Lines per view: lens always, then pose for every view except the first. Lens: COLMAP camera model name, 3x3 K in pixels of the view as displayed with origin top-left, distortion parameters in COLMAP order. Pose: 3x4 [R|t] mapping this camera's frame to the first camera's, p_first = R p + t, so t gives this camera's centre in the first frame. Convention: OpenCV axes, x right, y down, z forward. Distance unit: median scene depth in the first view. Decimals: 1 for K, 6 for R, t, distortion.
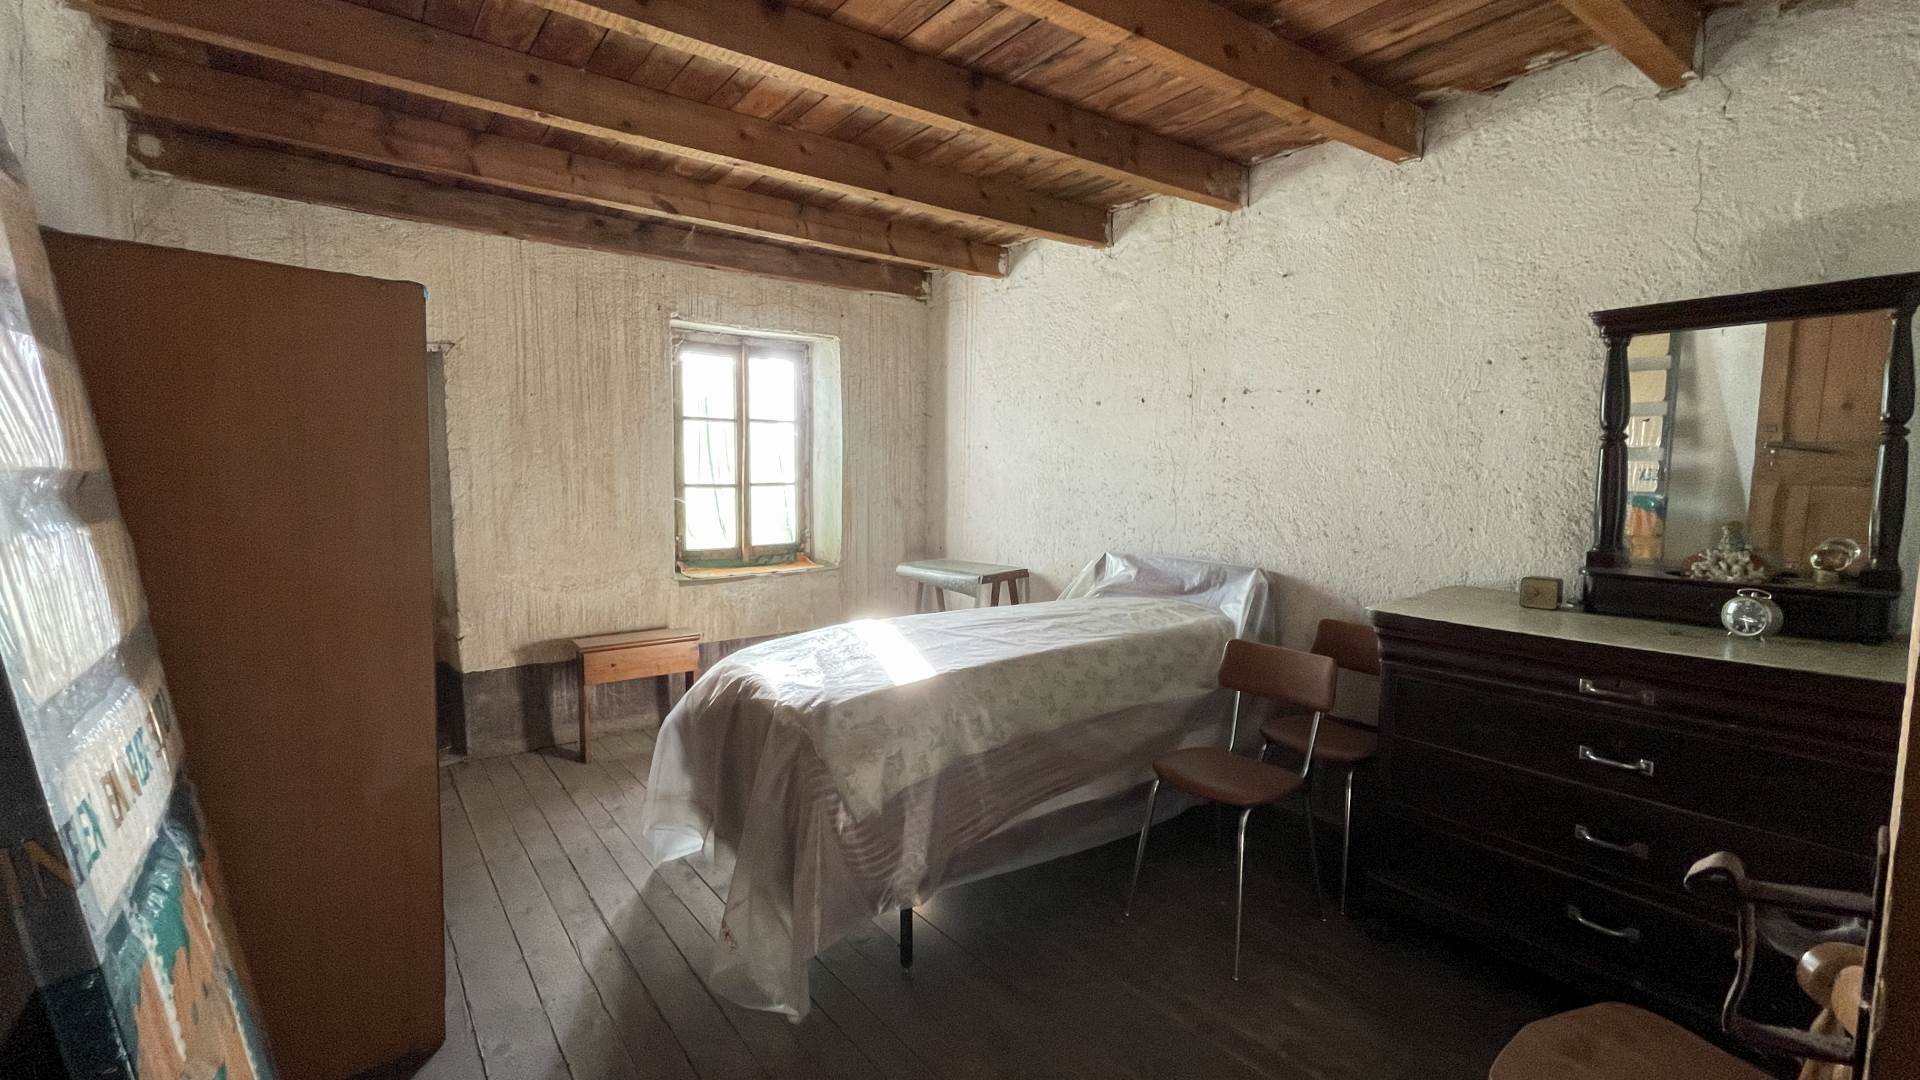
lens RADIAL K [[839.4, 0, 960.0], [0, 839.4, 540.0], [0, 0, 1]] dist [-0.001134, 0.000179]
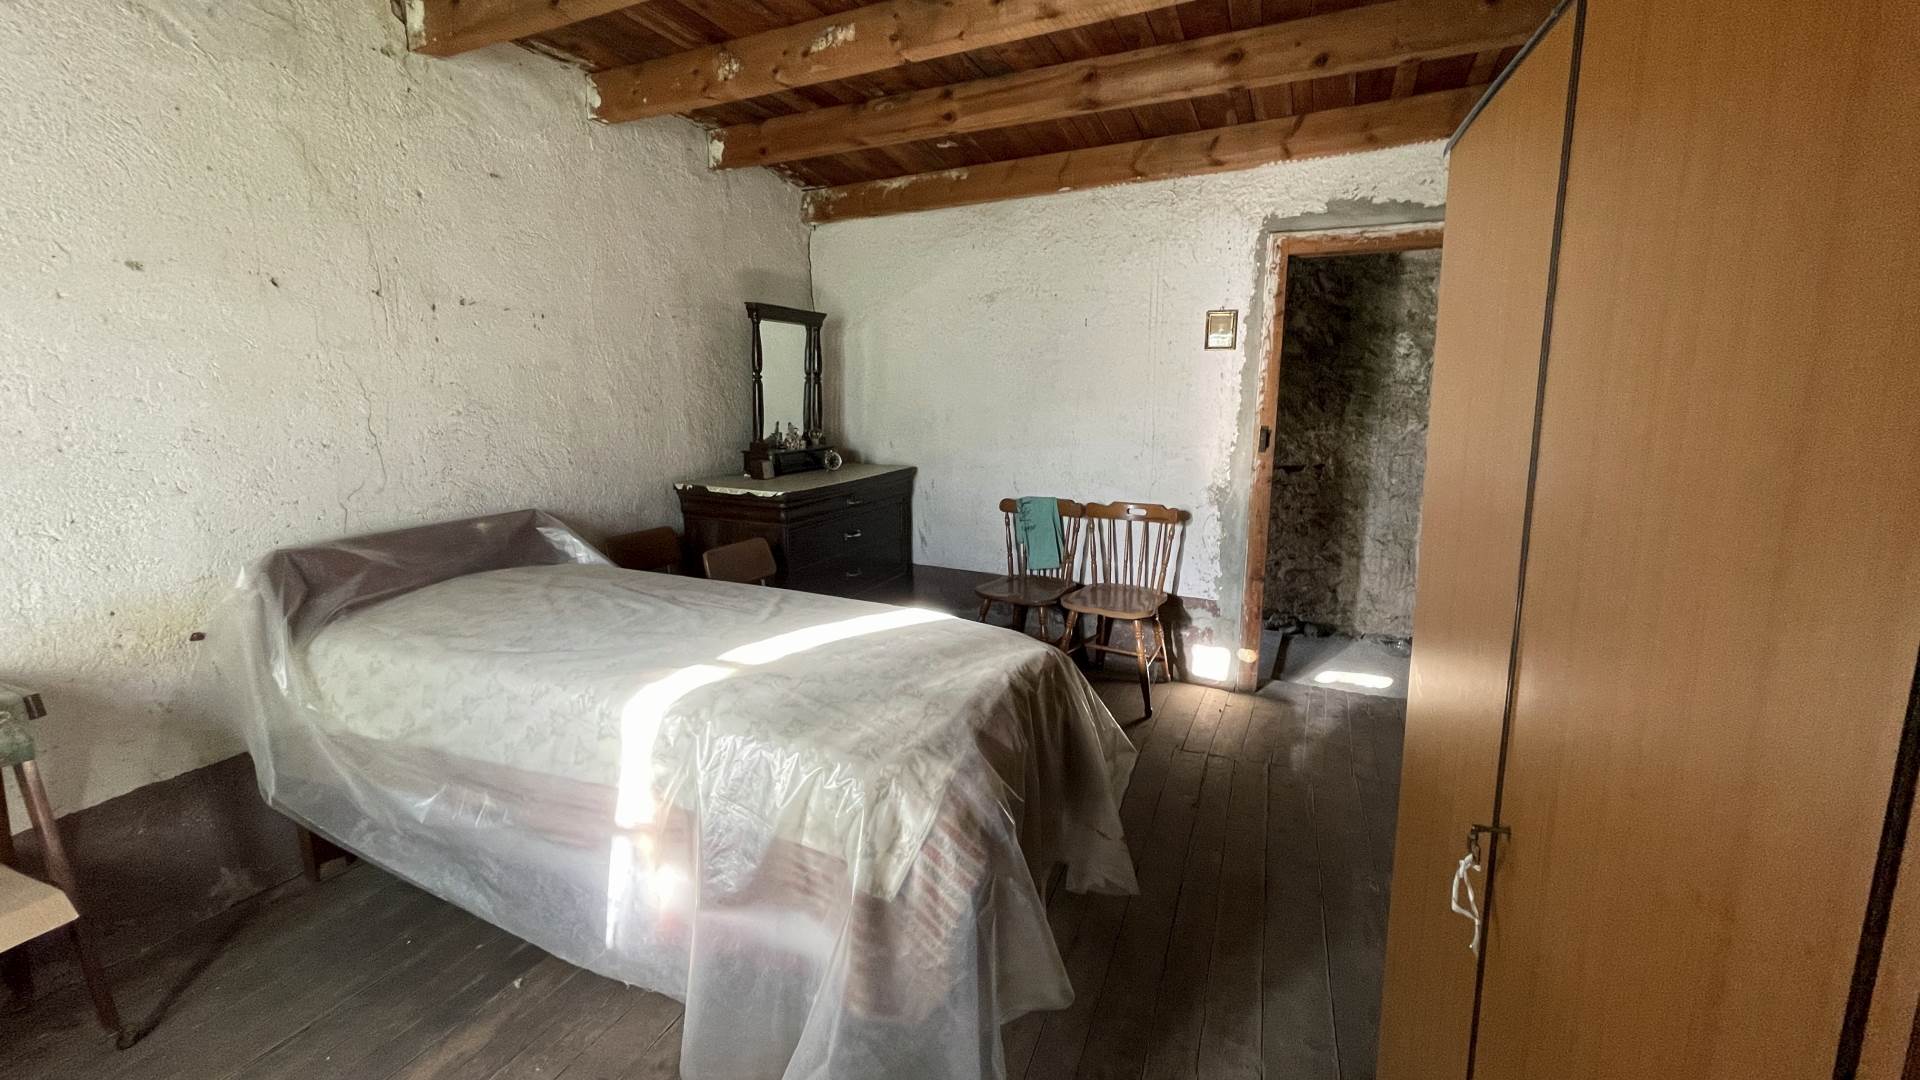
lens RADIAL K [[782.4, 0, 954.3], [0, 782.4, 544.5], [0, 0, 1]] dist [-0.002260, 0.000706]
pose [[-0.525517, -0.147814, 0.837844, -0.721133], [0.094363, 0.968589, 0.230067, -0.099709], [-0.845534, 0.199966, -0.495062, 1.285865]]
